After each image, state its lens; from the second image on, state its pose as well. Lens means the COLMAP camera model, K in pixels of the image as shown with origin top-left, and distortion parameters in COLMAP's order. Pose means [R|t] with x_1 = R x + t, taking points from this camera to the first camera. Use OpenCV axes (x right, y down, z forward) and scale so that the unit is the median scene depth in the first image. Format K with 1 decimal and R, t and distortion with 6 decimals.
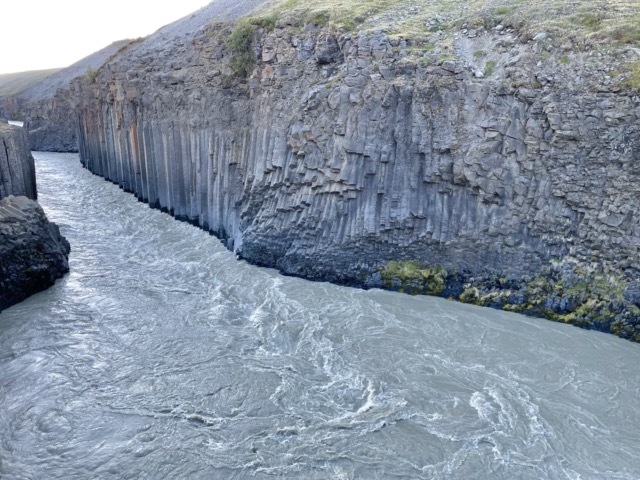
lens RADIAL K [[485.2, 0, 320.0], [0, 485.2, 240.0], [0, 0, 1]] dist [0.000771, -0.000132]
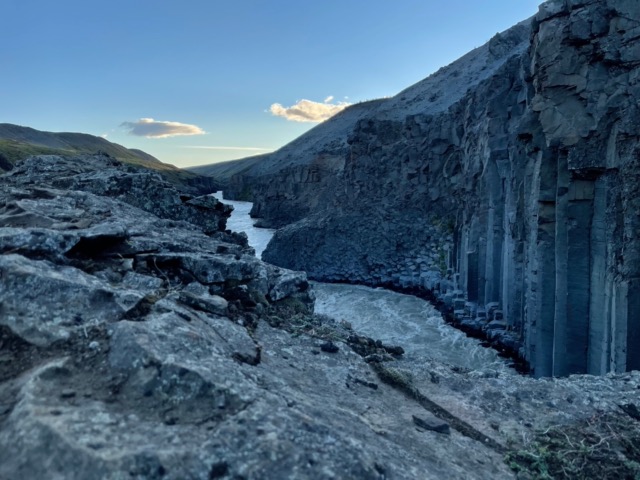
lens RADIAL K [[485.2, 0, 320.0], [0, 485.2, 239.5], [0, 0, 1]] dist [0.000771, -0.000132]
pose [[0.931090, 0.013943, -0.364523, -0.181512], [-0.069485, 0.987753, -0.139701, -0.068958], [0.358110, 0.155403, 0.920656, 0.273787]]
